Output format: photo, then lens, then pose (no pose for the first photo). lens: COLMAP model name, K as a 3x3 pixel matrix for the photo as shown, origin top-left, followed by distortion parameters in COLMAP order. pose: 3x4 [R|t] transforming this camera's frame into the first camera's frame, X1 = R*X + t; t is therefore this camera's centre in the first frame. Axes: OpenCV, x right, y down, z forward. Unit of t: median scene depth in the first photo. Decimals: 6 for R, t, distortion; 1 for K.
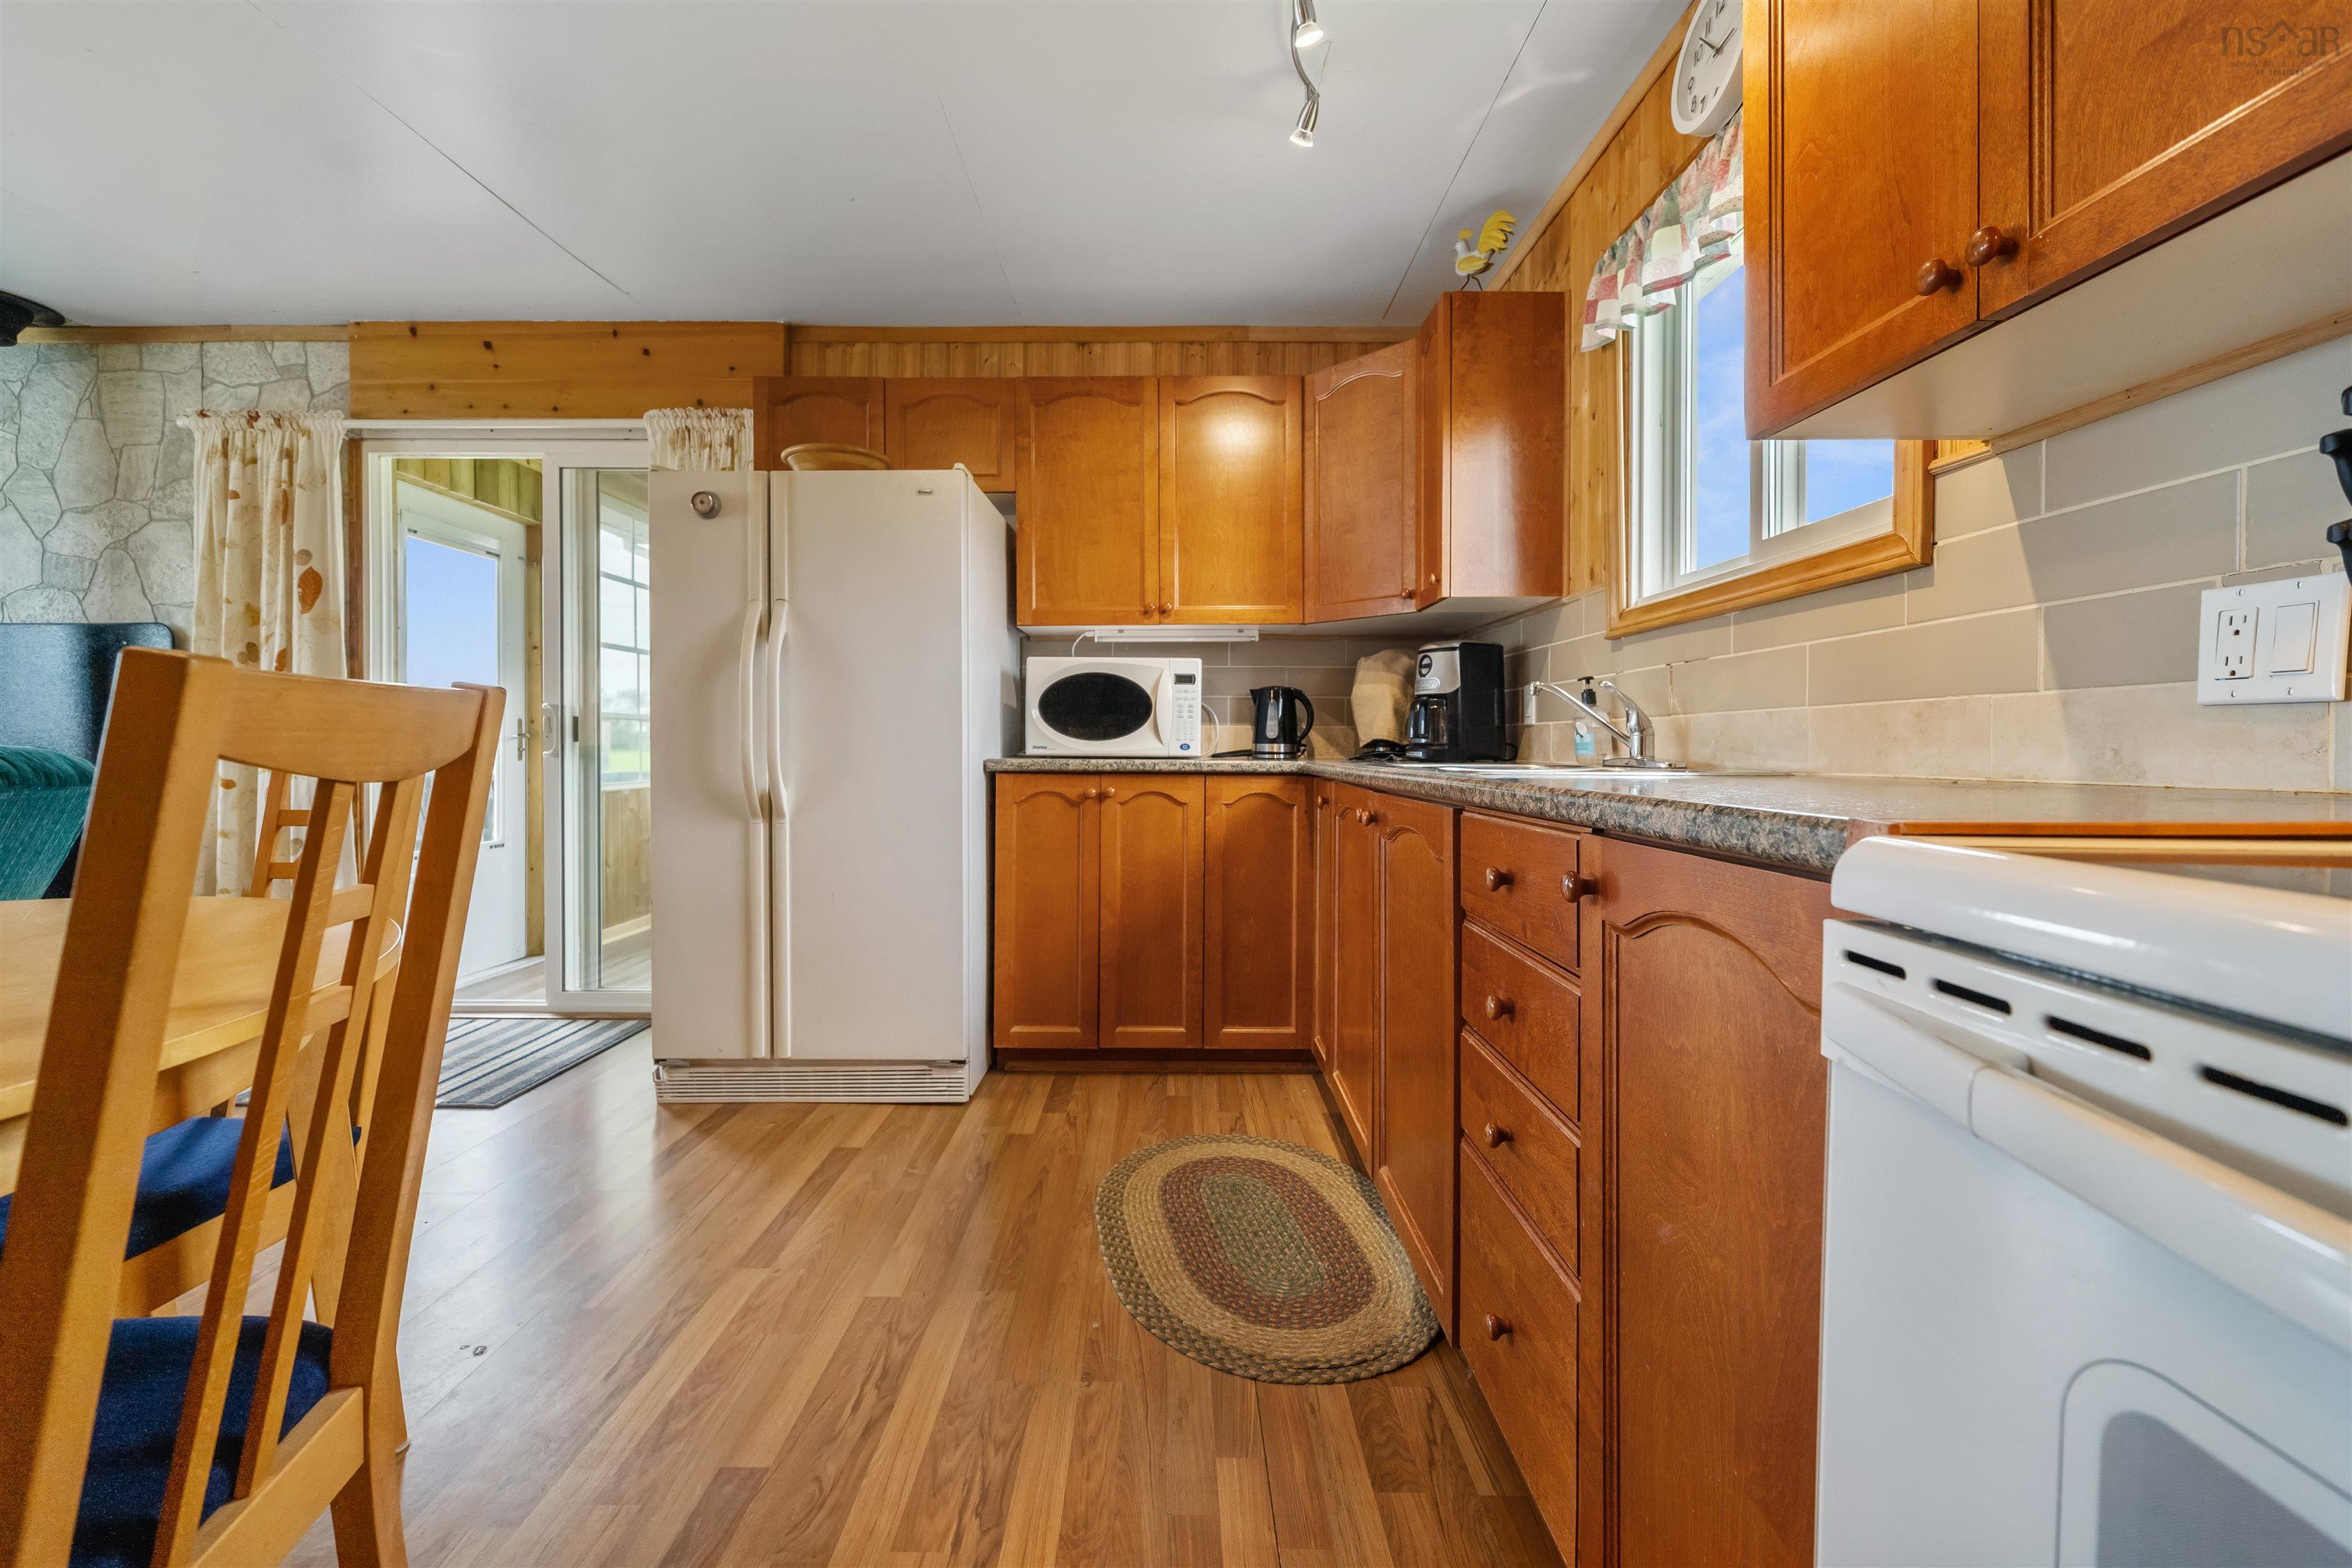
lens RADIAL K [[949.9, 0, 1168.2], [0, 949.9, 742.1], [0, 0, 1]] dist [0.000704, -0.000725]
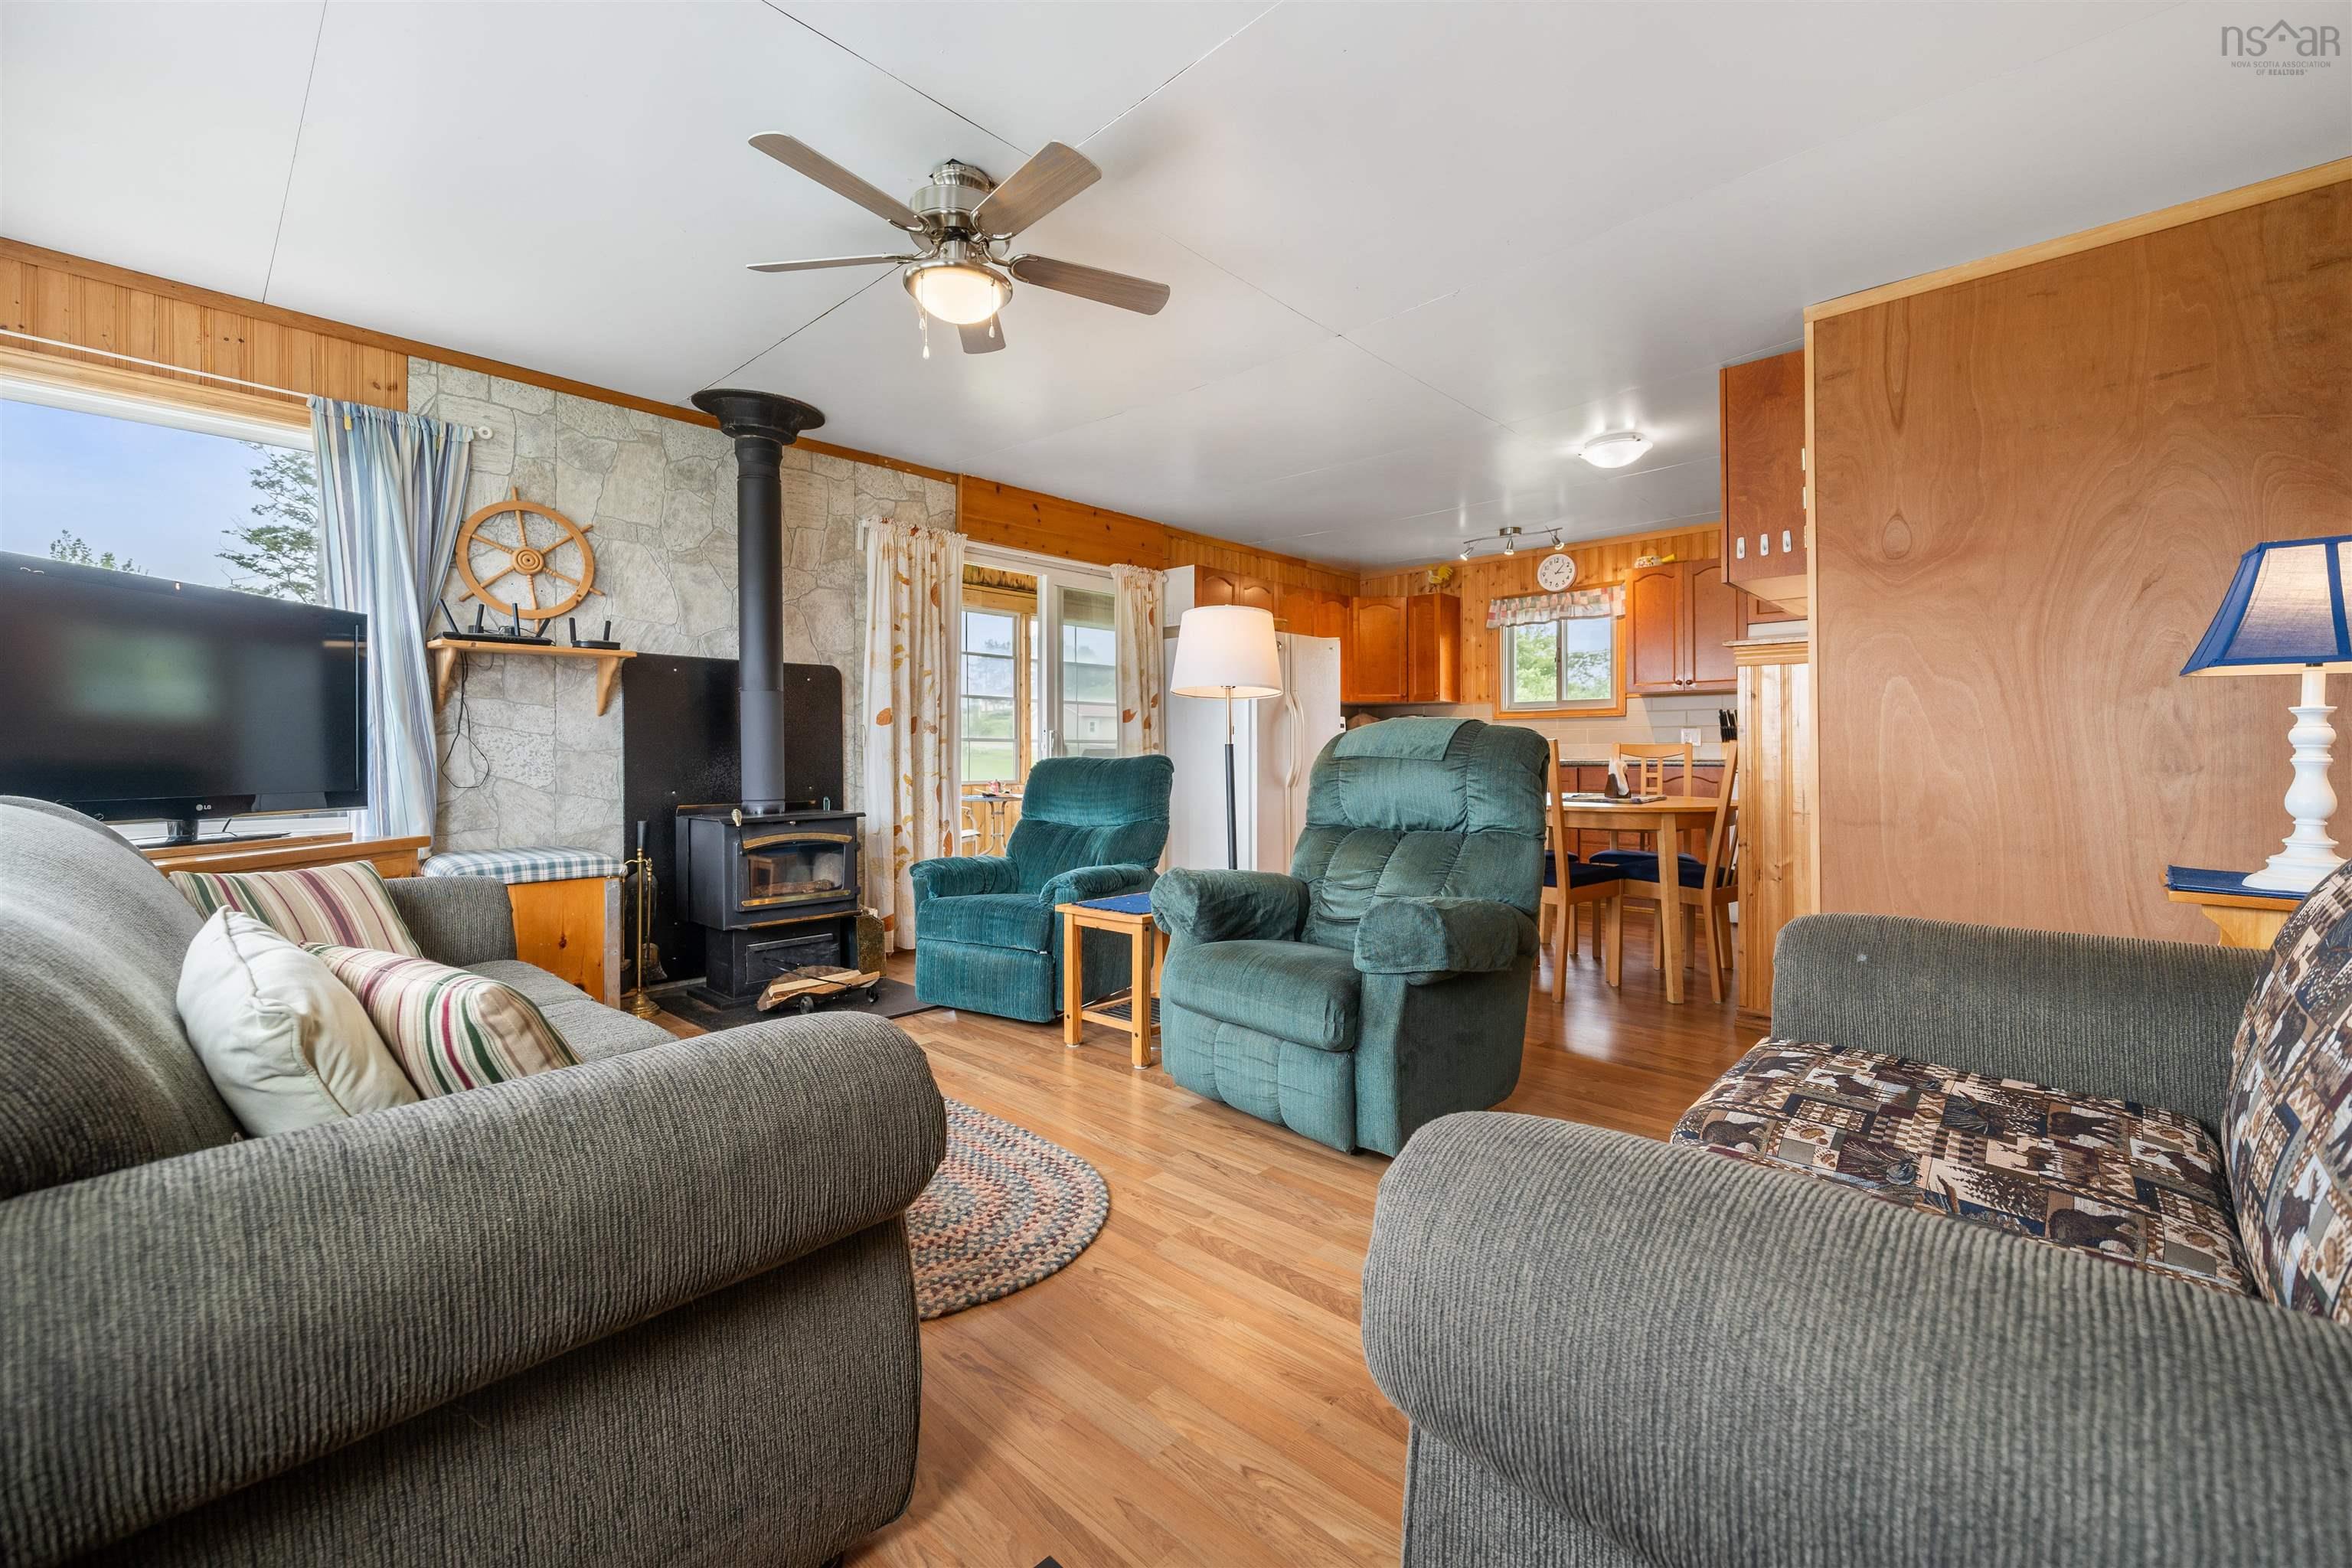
lens RADIAL K [[949.9, 0, 1155.5], [0, 949.9, 748.9], [0, 0, 1]] dist [0.000704, -0.000725]
pose [[0.695952, 0.000193, 0.718088, -1.721034], [0.003362, 0.999988, -0.003527, -0.001549], [-0.718080, 0.004869, 0.695943, -0.261326]]
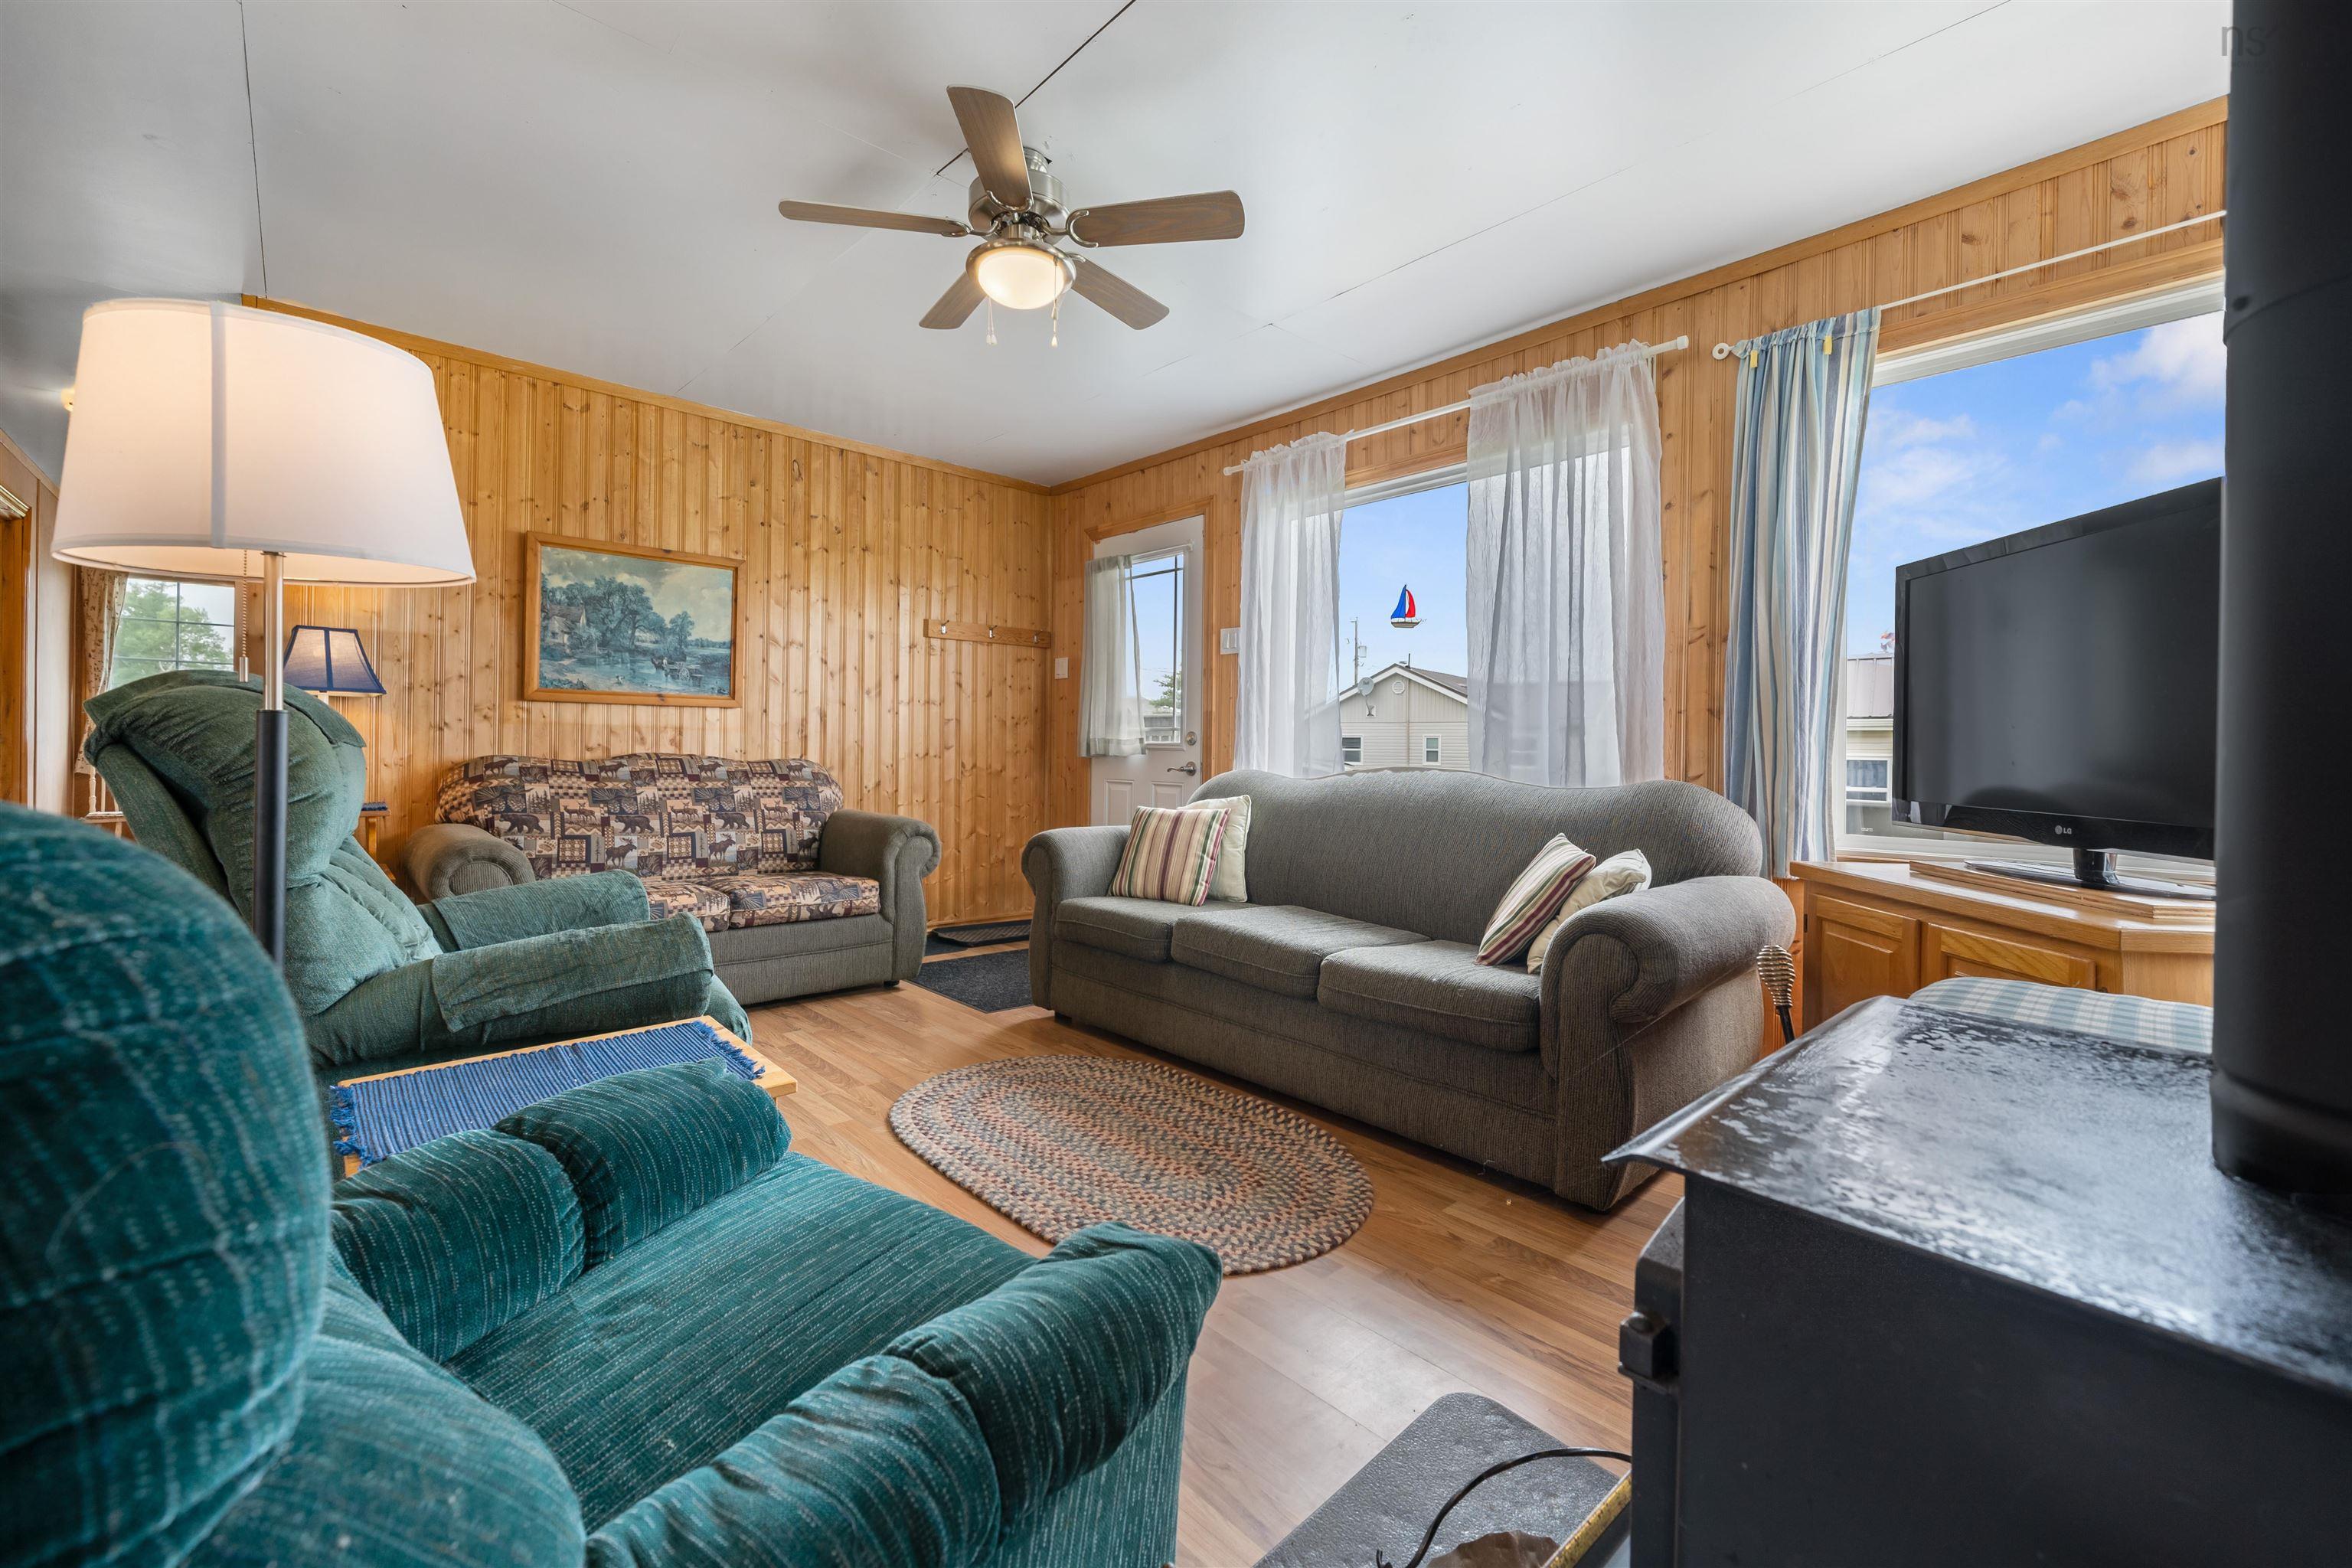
lens RADIAL K [[949.9, 0, 1163.0], [0, 949.9, 744.6], [0, 0, 1]] dist [0.000704, -0.000725]
pose [[-0.736046, -0.011852, -0.676828, -0.930612], [-0.013385, 0.999906, -0.002953, -0.000024], [0.676799, 0.006885, -0.736135, 0.908174]]
